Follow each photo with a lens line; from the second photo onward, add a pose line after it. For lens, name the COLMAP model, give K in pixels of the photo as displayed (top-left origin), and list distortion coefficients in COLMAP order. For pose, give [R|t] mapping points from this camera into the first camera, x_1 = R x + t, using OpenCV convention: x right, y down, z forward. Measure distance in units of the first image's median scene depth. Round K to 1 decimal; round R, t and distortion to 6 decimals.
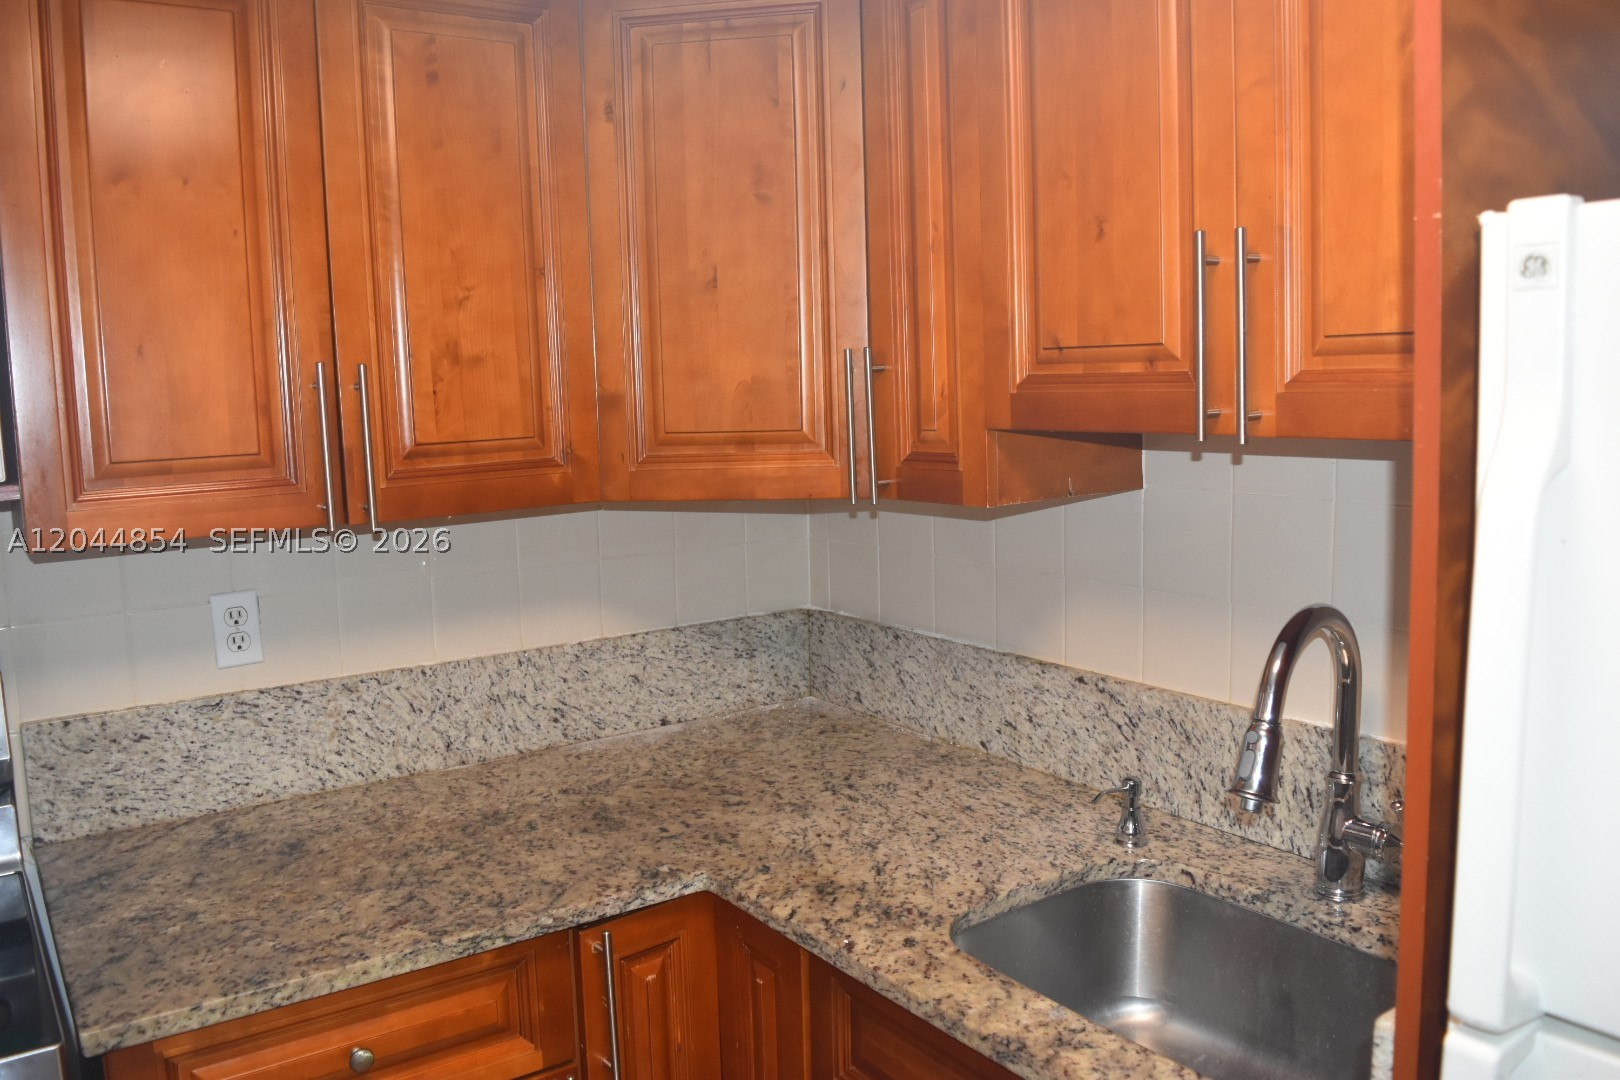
lens RADIAL K [[1270.0, 0, 815.8], [0, 1270.0, 525.2], [0, 0, 1]] dist [-0.096832, 0.025506]
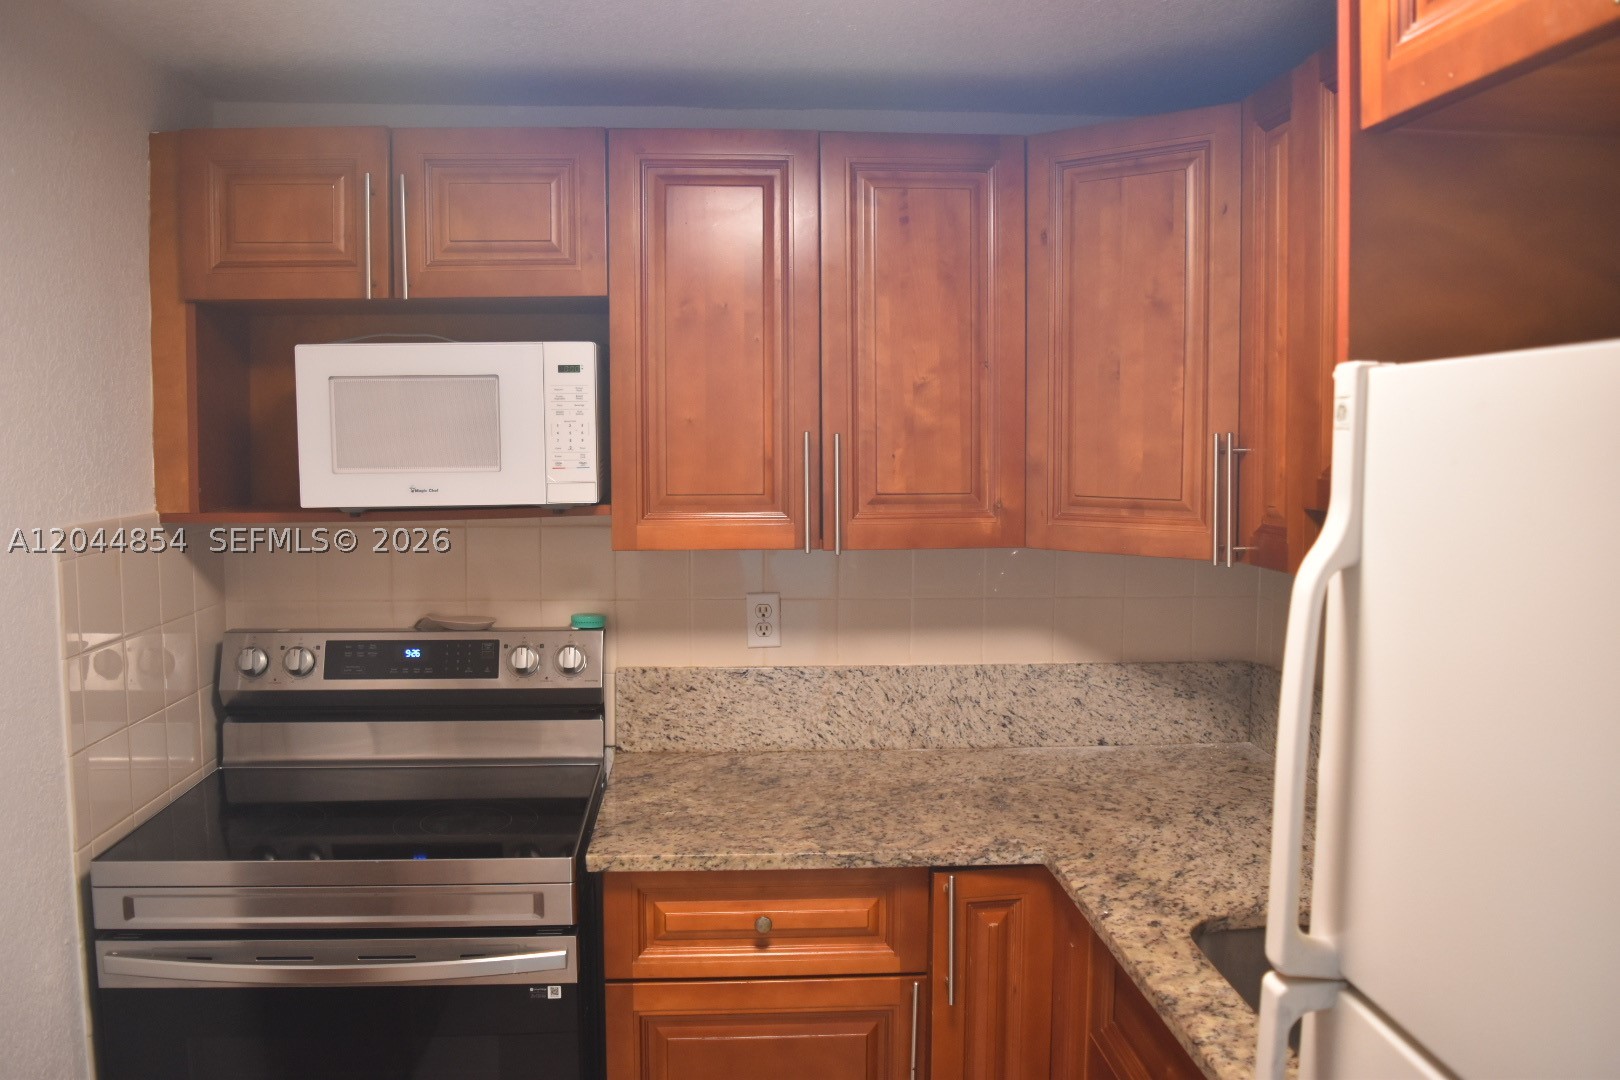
lens RADIAL K [[1270.0, 0, 814.2], [0, 1270.0, 527.7], [0, 0, 1]] dist [-0.096832, 0.025506]
pose [[0.854168, 0.066863, -0.515680, 0.312180], [-0.085000, 0.996313, -0.011611, -0.006938], [0.513003, 0.053751, 0.856702, -0.182588]]
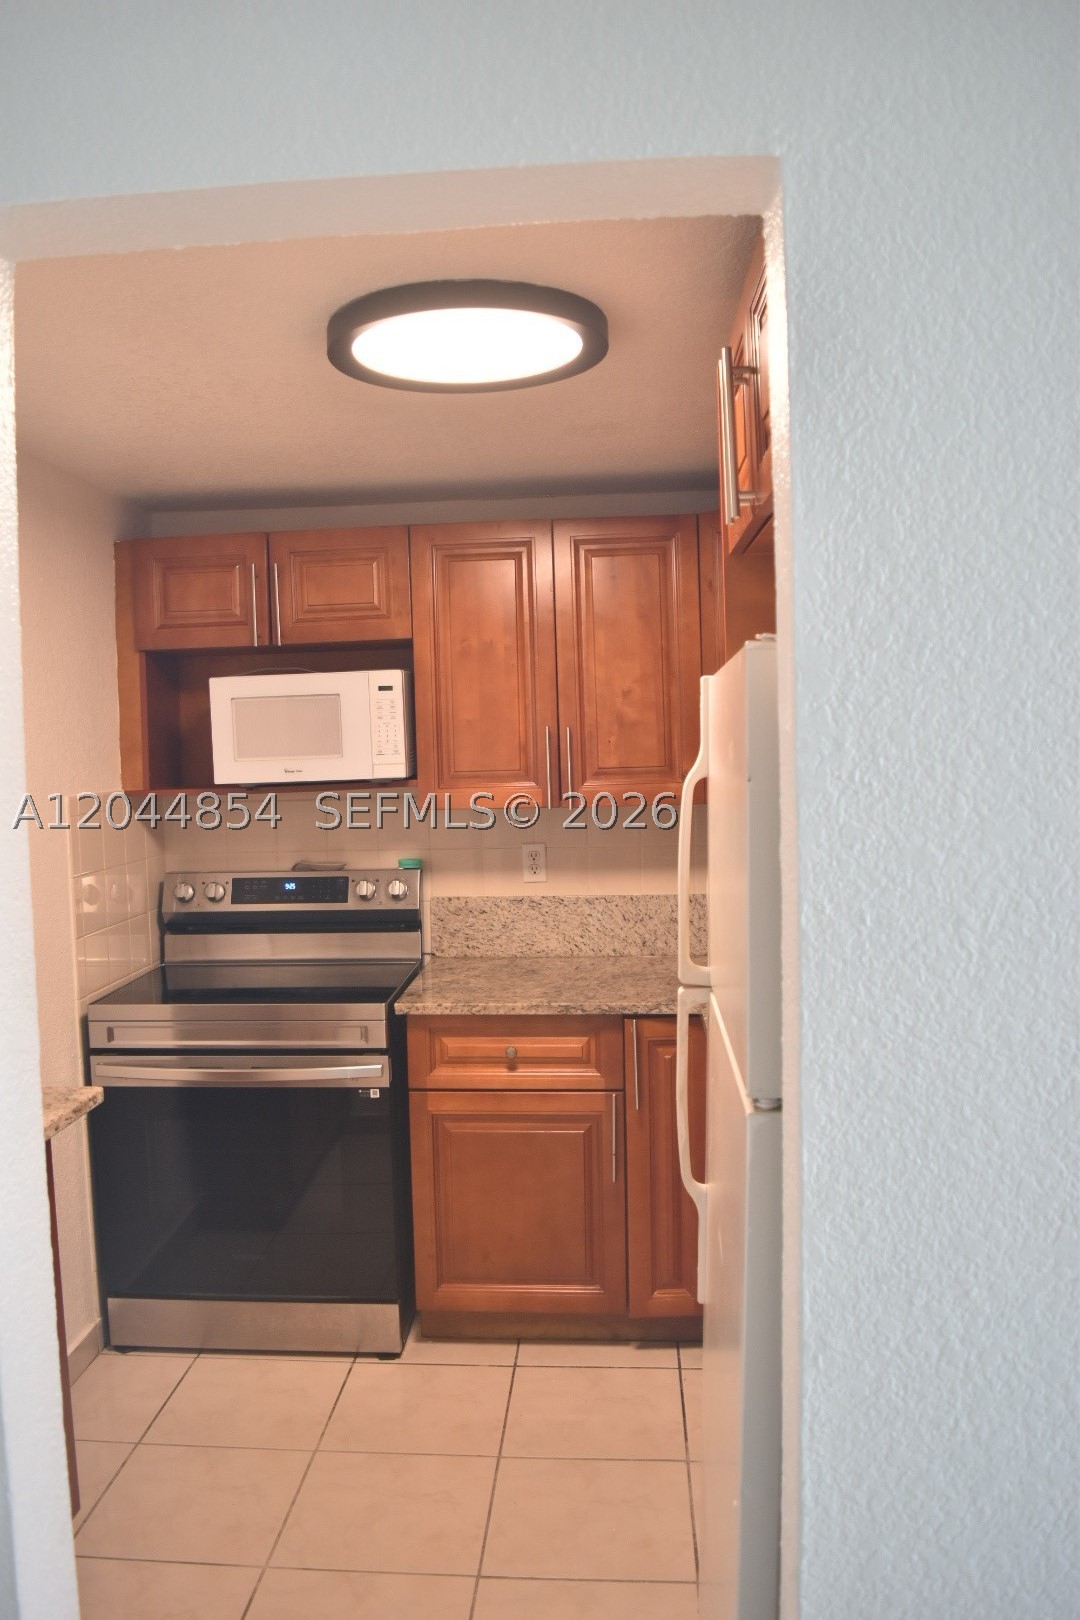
lens RADIAL K [[1270.0, 0, 524.4], [0, 1270.0, 824.5], [0, 0, 1]] dist [-0.096832, 0.025506]
pose [[0.767713, 0.048606, -0.638948, 0.811416], [-0.070638, 0.997461, -0.008995, 0.045838], [0.636889, 0.052039, 0.769197, -0.543869]]
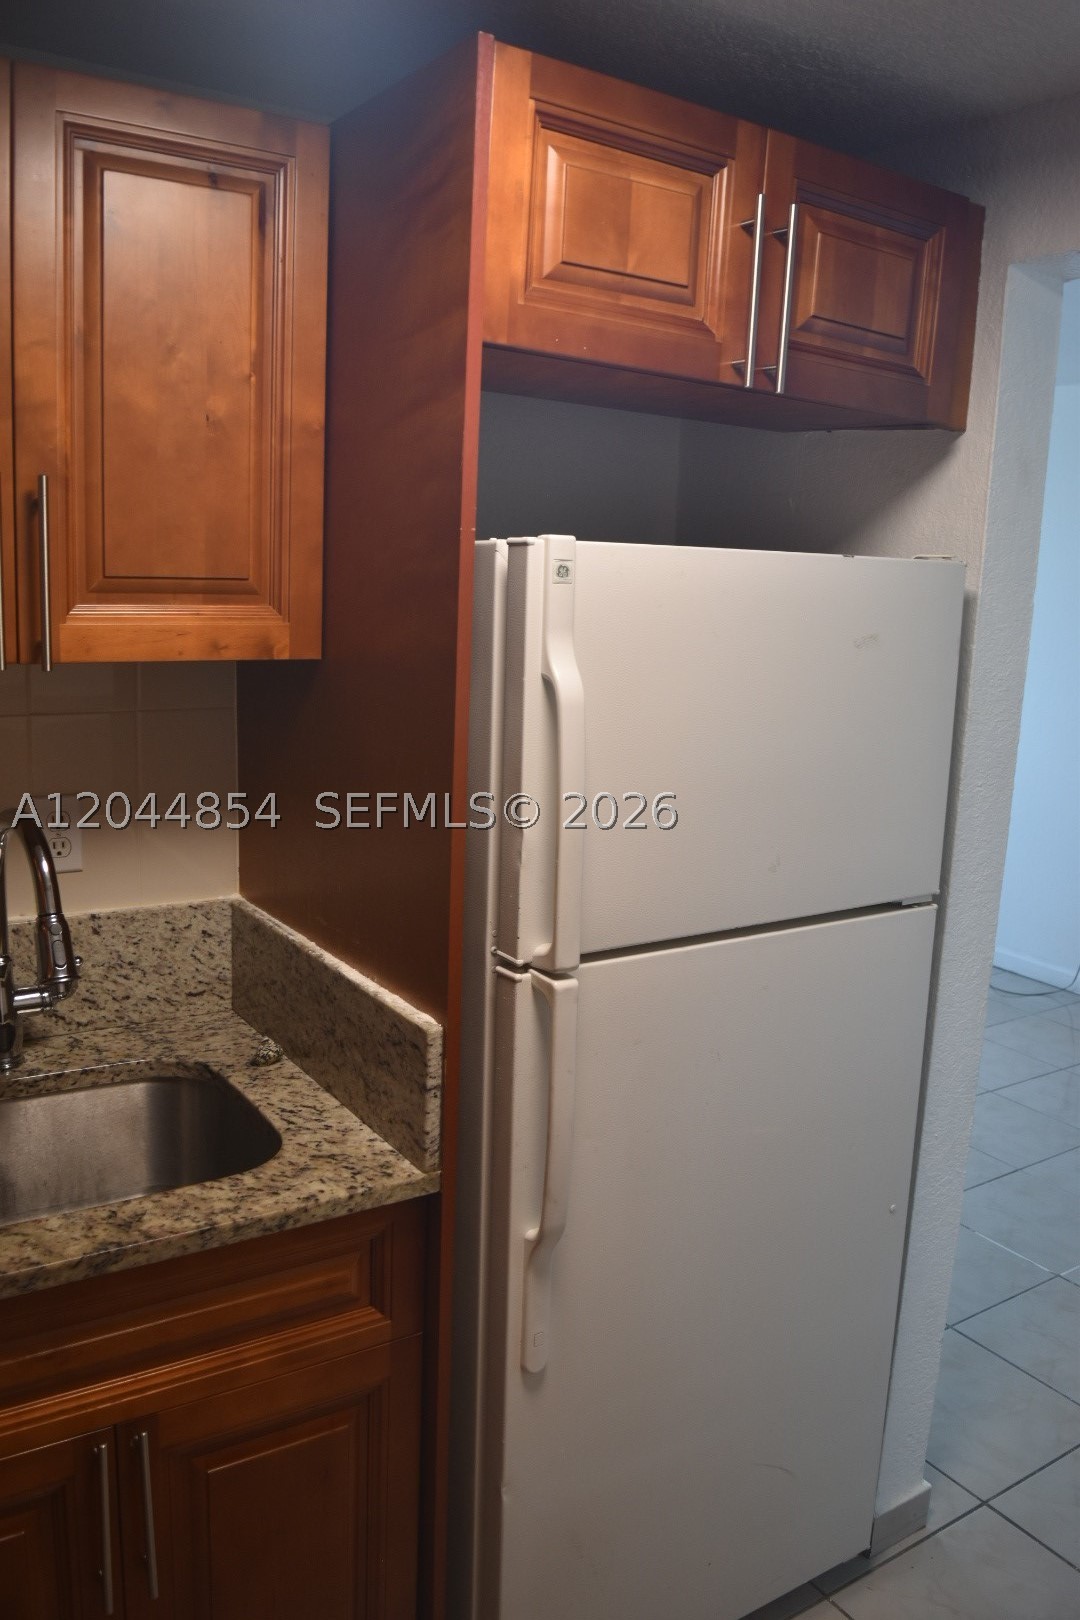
lens RADIAL K [[1270.0, 0, 547.3], [0, 1270.0, 812.3], [0, 0, 1]] dist [-0.096832, 0.025506]
pose [[0.019791, -0.145160, 0.989210, -0.551311], [0.074334, 0.986879, 0.143331, -0.047946], [-0.997037, 0.070695, 0.030322, 0.383261]]
